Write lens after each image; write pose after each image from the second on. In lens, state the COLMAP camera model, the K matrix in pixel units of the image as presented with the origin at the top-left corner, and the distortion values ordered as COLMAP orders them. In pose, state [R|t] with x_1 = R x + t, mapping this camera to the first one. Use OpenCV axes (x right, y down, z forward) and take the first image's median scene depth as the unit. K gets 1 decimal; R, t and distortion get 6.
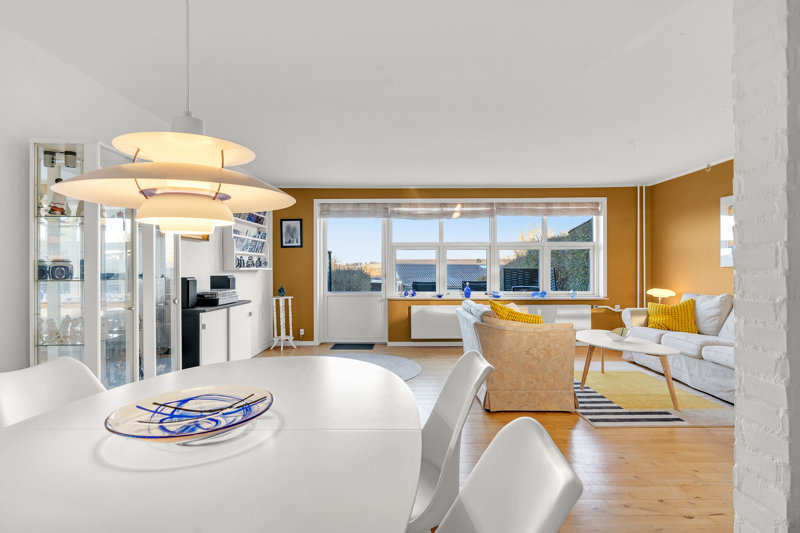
lens RADIAL K [[417.9, 0, 402.4], [0, 417.9, 268.2], [0, 0, 1]] dist [-0.001278, -0.000462]
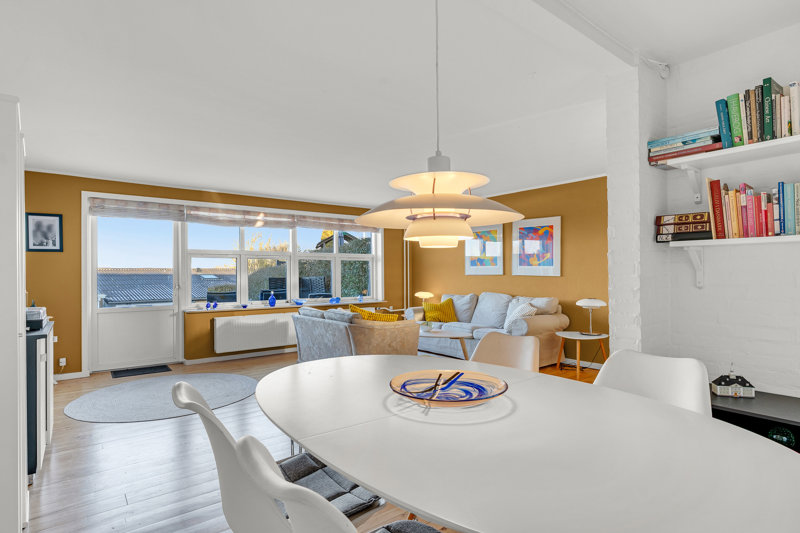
lens RADIAL K [[419.5, 0, 401.2], [0, 419.5, 271.9], [0, 0, 1]] dist [-0.001867, -0.000200]
pose [[0.784245, 0.000477, 0.620451, -0.230655], [0.007300, 0.999923, -0.009995, -0.000586], [-0.620409, 0.012367, 0.784181, 0.009436]]
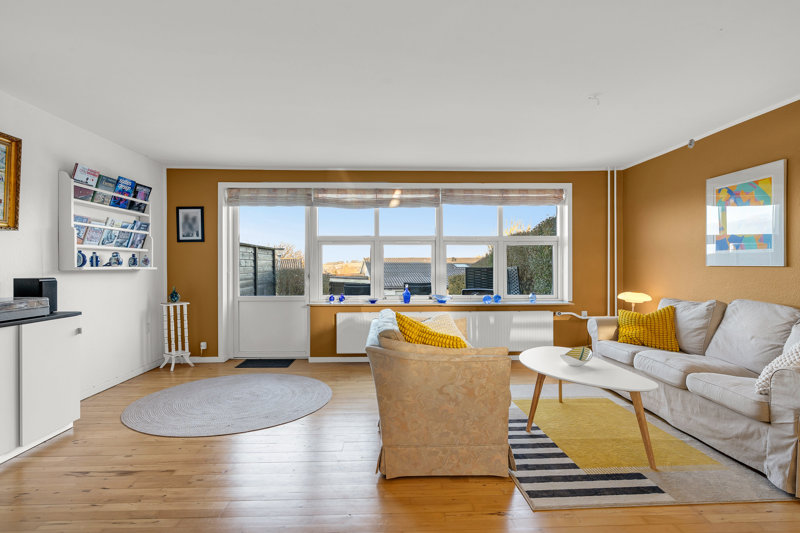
lens RADIAL K [[420.7, 0, 400.0], [0, 420.7, 266.5], [0, 0, 1]] dist [-0.003071, 0.000218]
pose [[0.999208, 0.000042, 0.039785, 0.109843], [-0.000045, 1.000000, 0.000070, -0.001723], [-0.039785, -0.000072, 0.999208, 0.168003]]
